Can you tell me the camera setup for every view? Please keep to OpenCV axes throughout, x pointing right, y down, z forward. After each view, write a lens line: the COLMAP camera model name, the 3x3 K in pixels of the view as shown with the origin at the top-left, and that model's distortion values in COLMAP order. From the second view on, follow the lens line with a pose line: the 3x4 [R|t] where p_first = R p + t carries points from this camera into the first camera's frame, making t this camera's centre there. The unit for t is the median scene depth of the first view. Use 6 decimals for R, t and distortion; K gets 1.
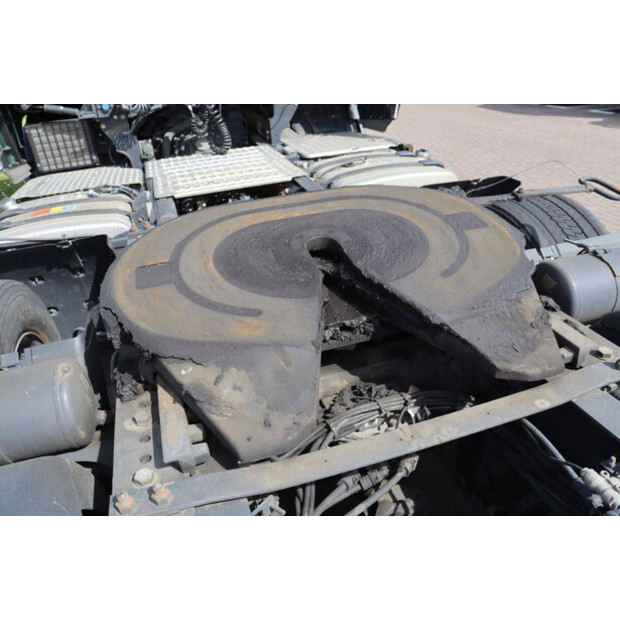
lens RADIAL K [[512.7, 0, 310.0], [0, 512.7, 310.0], [0, 0, 1]] dist [-0.162423, 0.150751]
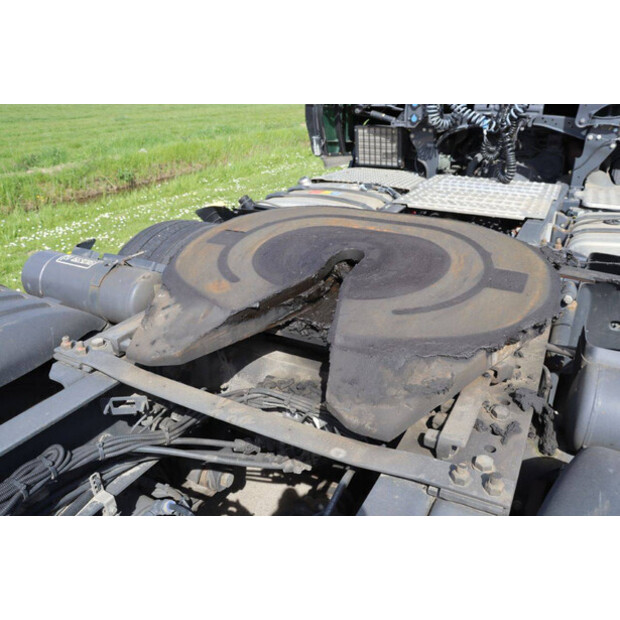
lens RADIAL K [[512.7, 0, 310.0], [0, 512.7, 310.0], [0, 0, 1]] dist [-0.162423, 0.150751]
pose [[0.691987, 0.345890, -0.633651, 0.278820], [-0.367925, 0.924169, 0.102677, -0.040691], [0.621115, 0.162085, 0.766775, 0.055255]]
